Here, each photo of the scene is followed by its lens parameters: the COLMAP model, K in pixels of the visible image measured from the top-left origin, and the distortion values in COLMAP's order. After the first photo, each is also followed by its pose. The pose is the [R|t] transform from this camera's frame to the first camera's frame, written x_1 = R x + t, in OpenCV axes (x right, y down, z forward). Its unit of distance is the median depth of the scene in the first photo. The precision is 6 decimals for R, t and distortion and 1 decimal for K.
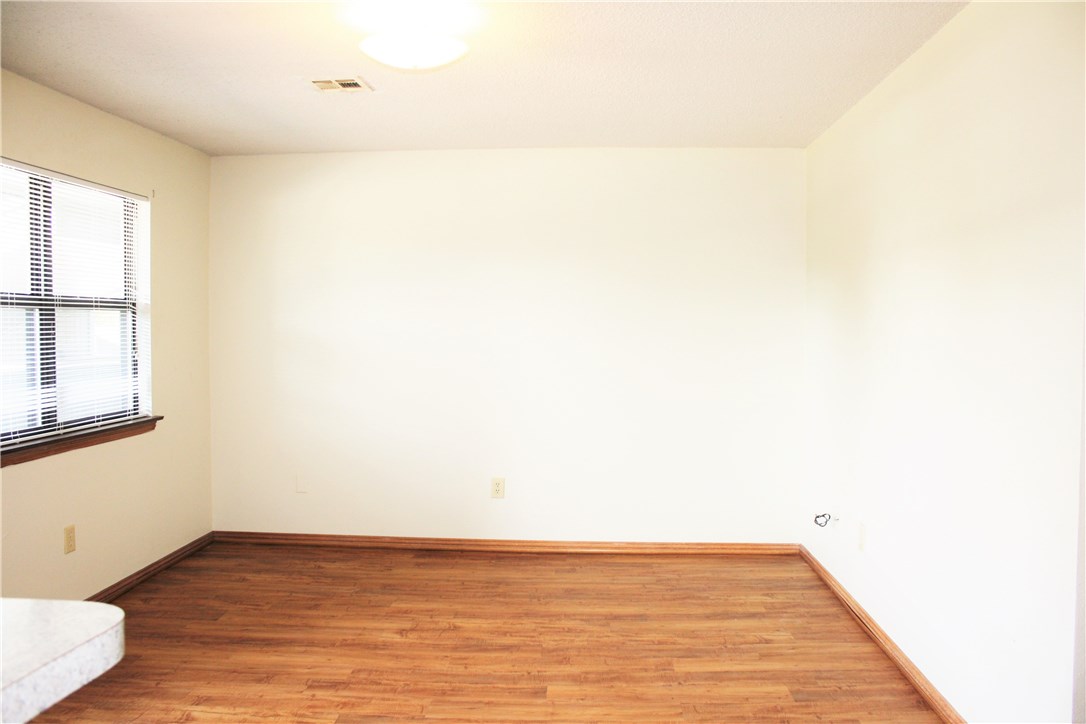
lens RADIAL K [[889.7, 0, 546.5], [0, 889.7, 369.1], [0, 0, 1]] dist [0.008545, 0.001908]
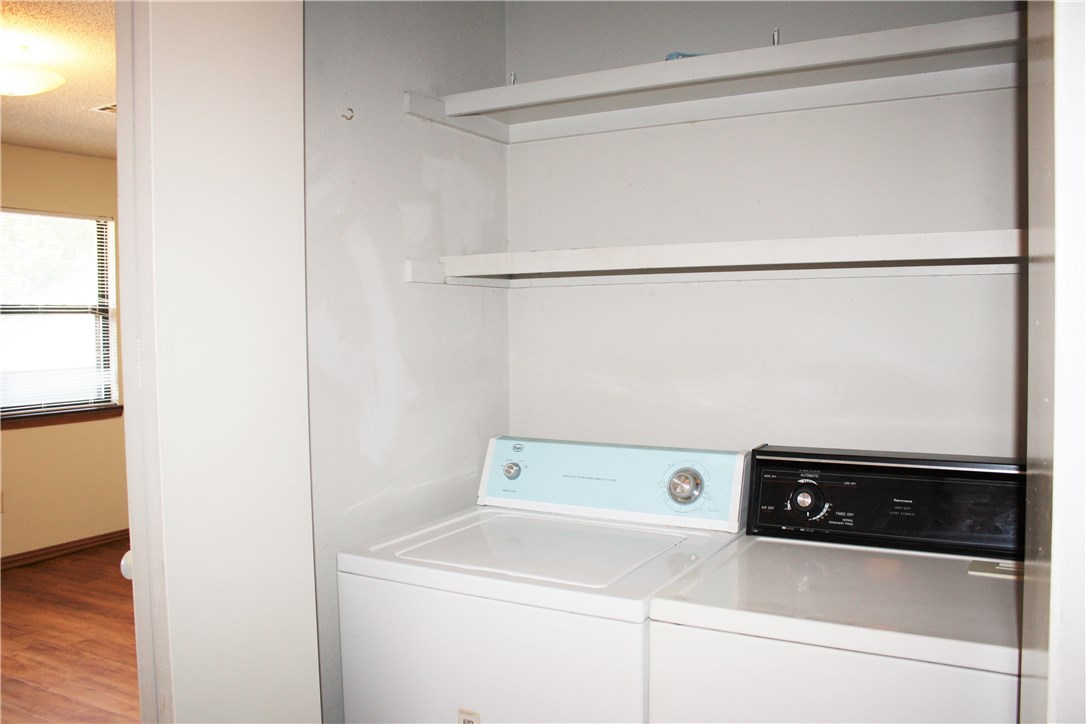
lens RADIAL K [[889.7, 0, 542.8], [0, 889.7, 354.1], [0, 0, 1]] dist [0.008545, 0.001908]
pose [[0.886628, -0.008034, -0.462413, 0.648981], [0.002046, 0.999907, -0.013450, 0.003743], [0.462478, 0.010979, 0.886563, 0.236611]]
